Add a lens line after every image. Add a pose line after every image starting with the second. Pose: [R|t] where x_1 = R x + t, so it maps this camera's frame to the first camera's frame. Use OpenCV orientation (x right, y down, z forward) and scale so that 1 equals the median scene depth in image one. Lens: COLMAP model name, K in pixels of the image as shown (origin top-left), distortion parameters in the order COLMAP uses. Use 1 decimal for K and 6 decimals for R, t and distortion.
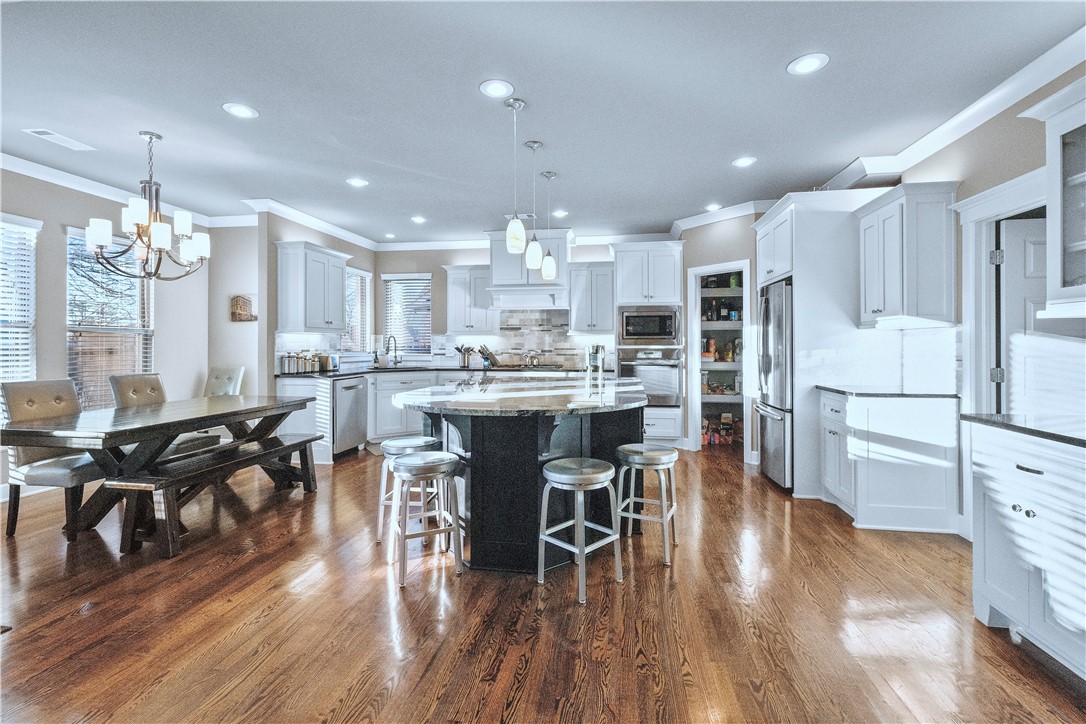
lens RADIAL K [[496.1, 0, 549.8], [0, 496.1, 352.6], [0, 0, 1]] dist [0.009238, -0.000436]
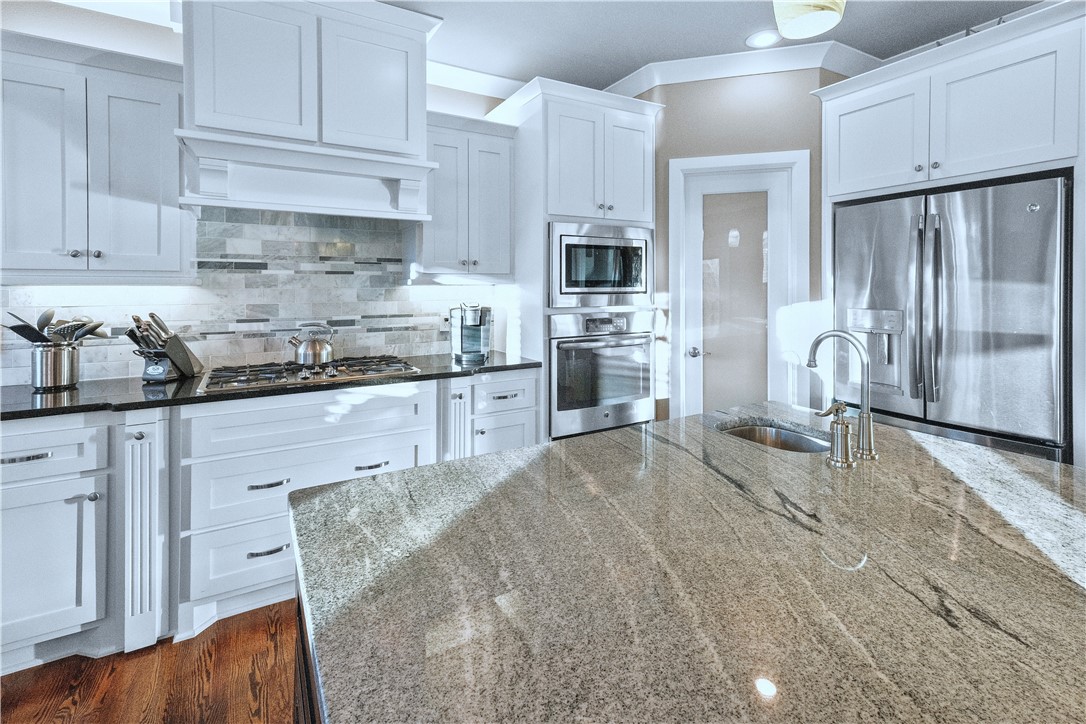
lens RADIAL K [[496.1, 0, 549.0], [0, 496.1, 290.4], [0, 0, 1]] dist [0.009238, -0.000436]
pose [[0.771660, -0.007012, 0.635997, -0.135604], [0.012753, 0.999909, -0.004448, -0.025648], [-0.635908, 0.011543, 0.771679, 0.580076]]
